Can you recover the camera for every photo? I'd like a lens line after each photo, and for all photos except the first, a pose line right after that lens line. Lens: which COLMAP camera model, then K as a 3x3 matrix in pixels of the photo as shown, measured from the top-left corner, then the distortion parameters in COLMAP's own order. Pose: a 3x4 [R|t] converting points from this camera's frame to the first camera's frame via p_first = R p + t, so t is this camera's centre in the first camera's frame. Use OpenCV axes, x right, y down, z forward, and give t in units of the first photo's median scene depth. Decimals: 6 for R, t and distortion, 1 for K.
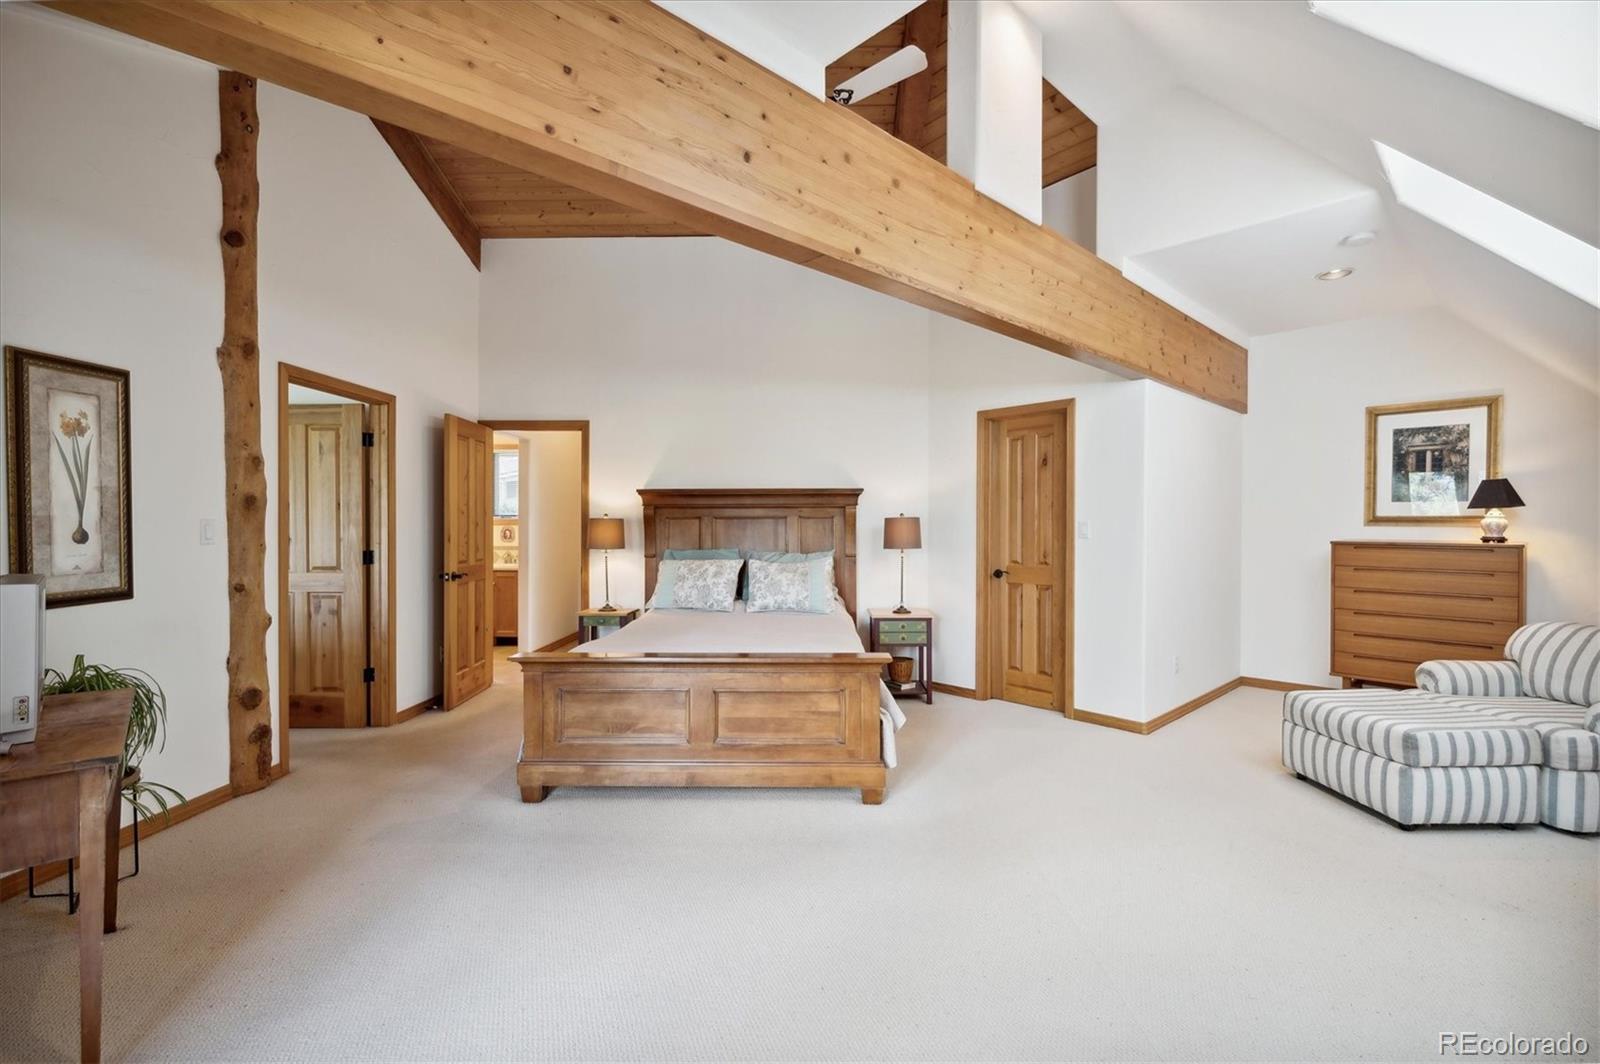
lens RADIAL K [[742.6, 0, 791.1], [0, 742.6, 534.0], [0, 0, 1]] dist [-0.004293, -0.000581]
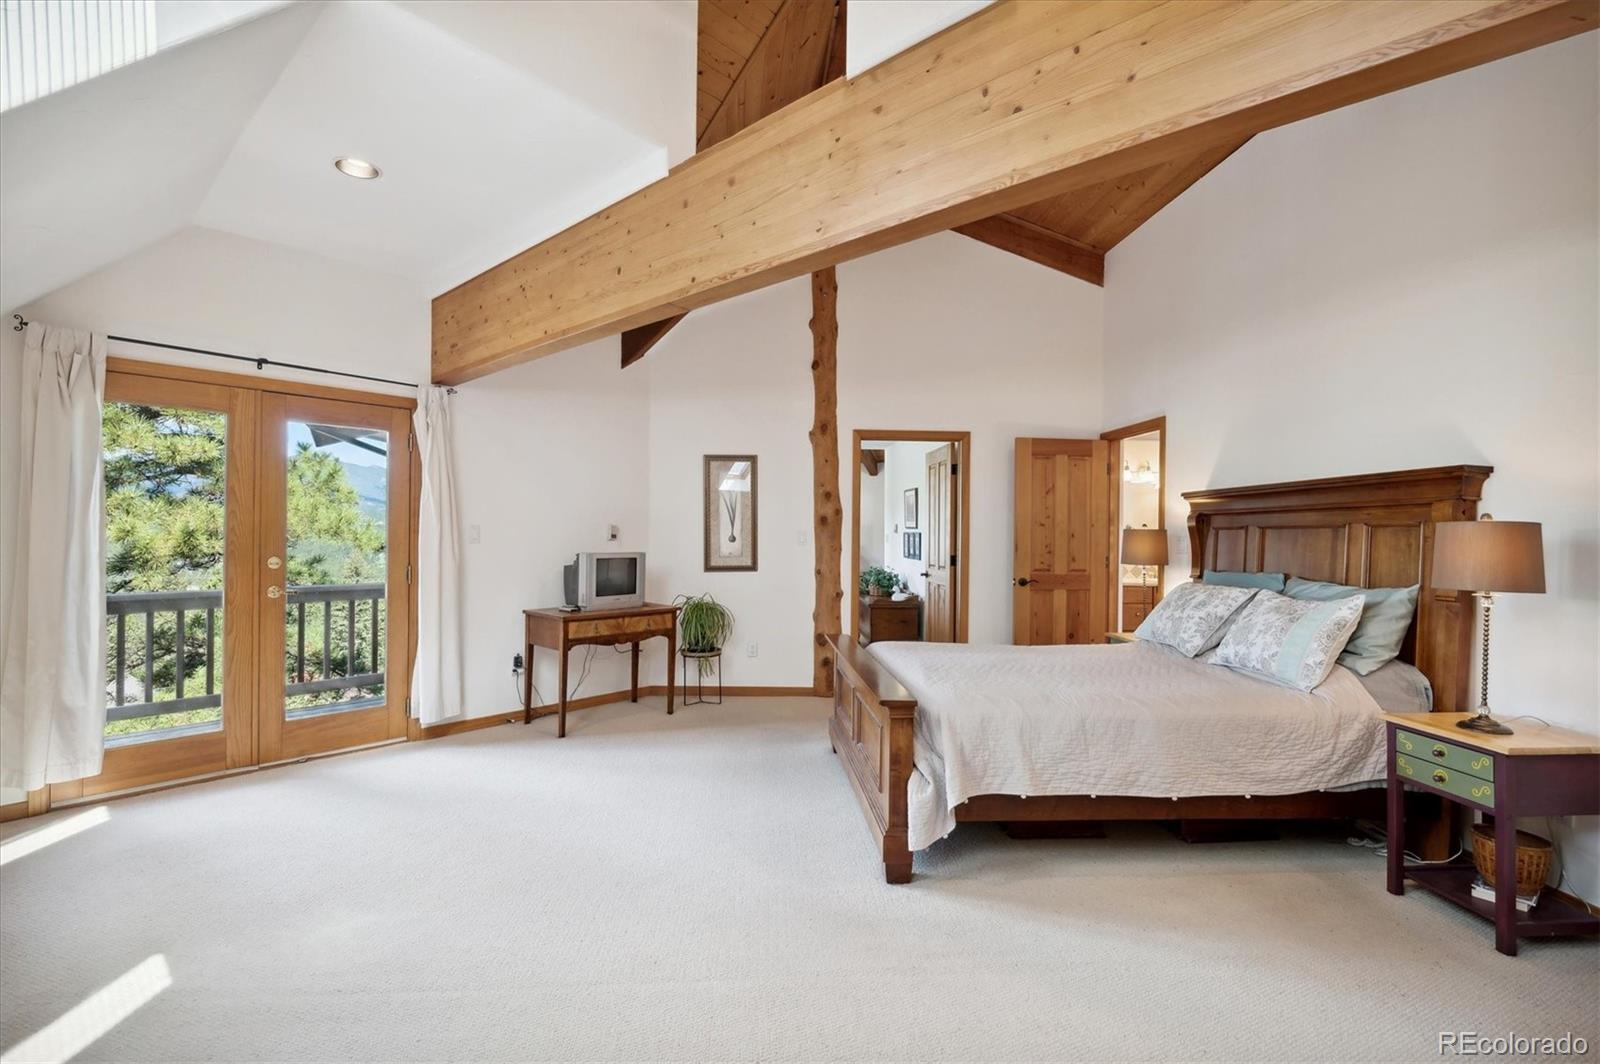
lens RADIAL K [[742.6, 0, 791.1], [0, 742.6, 534.0], [0, 0, 1]] dist [-0.004293, -0.000581]
pose [[0.044070, -0.000232, -0.999028, 0.868166], [-0.020717, 0.999785, -0.001146, -0.008783], [0.998814, 0.020748, 0.044056, 0.811674]]
